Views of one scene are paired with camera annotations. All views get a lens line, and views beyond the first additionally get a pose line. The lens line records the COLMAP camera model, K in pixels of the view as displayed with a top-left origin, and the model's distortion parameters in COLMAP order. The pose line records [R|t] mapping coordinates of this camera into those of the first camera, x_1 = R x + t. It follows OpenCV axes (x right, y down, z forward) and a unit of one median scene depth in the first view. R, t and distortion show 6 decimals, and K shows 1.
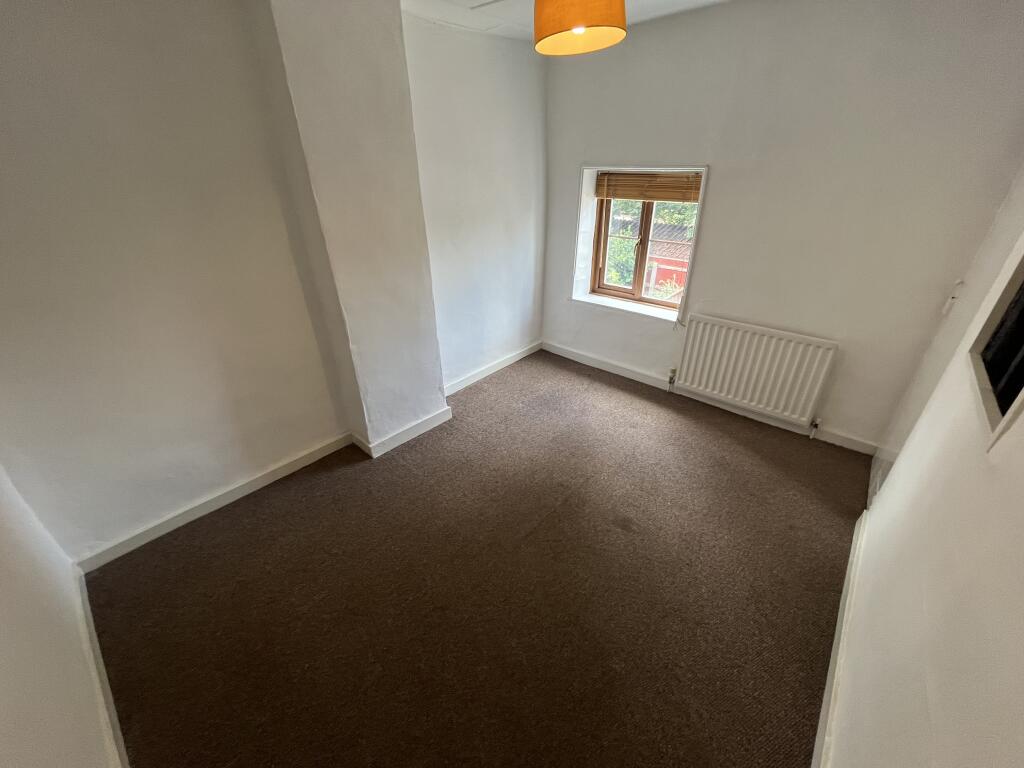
lens RADIAL K [[411.1, 0, 517.2], [0, 411.1, 386.5], [0, 0, 1]] dist [-0.002548, 0.001169]
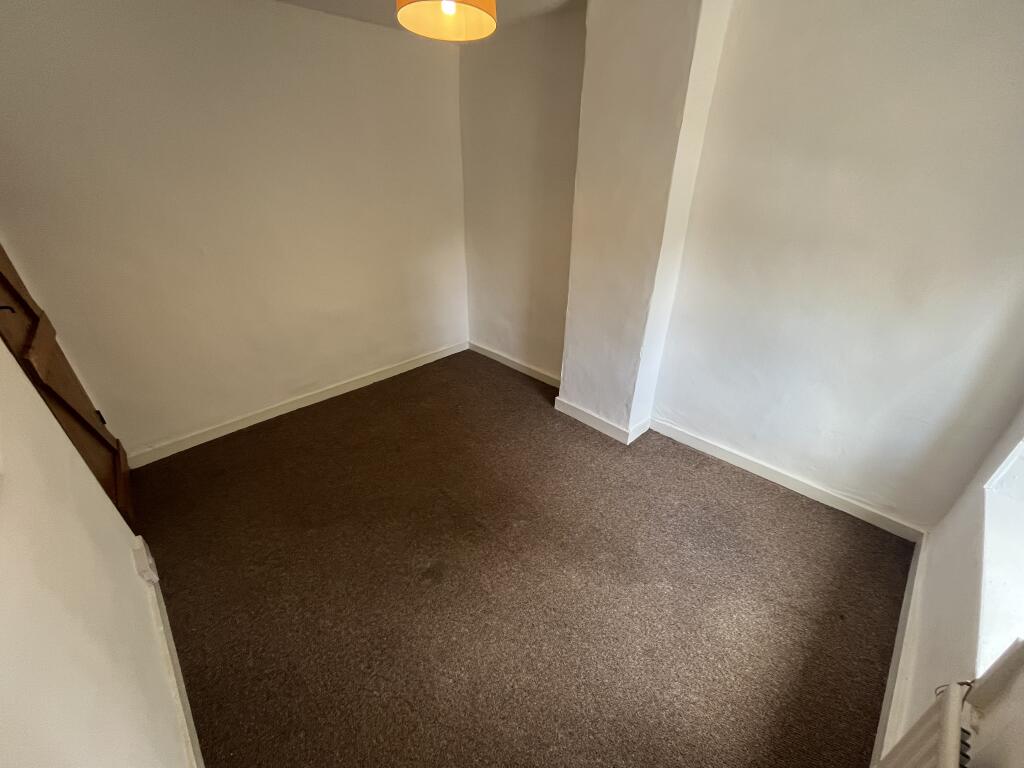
lens RADIAL K [[411.1, 0, 513.1], [0, 411.1, 386.2], [0, 0, 1]] dist [-0.002548, 0.001169]
pose [[-0.083566, 0.481029, -0.872713, 0.714048], [-0.462465, 0.757032, 0.461551, -0.391111], [0.882691, 0.442169, 0.159197, 0.724178]]
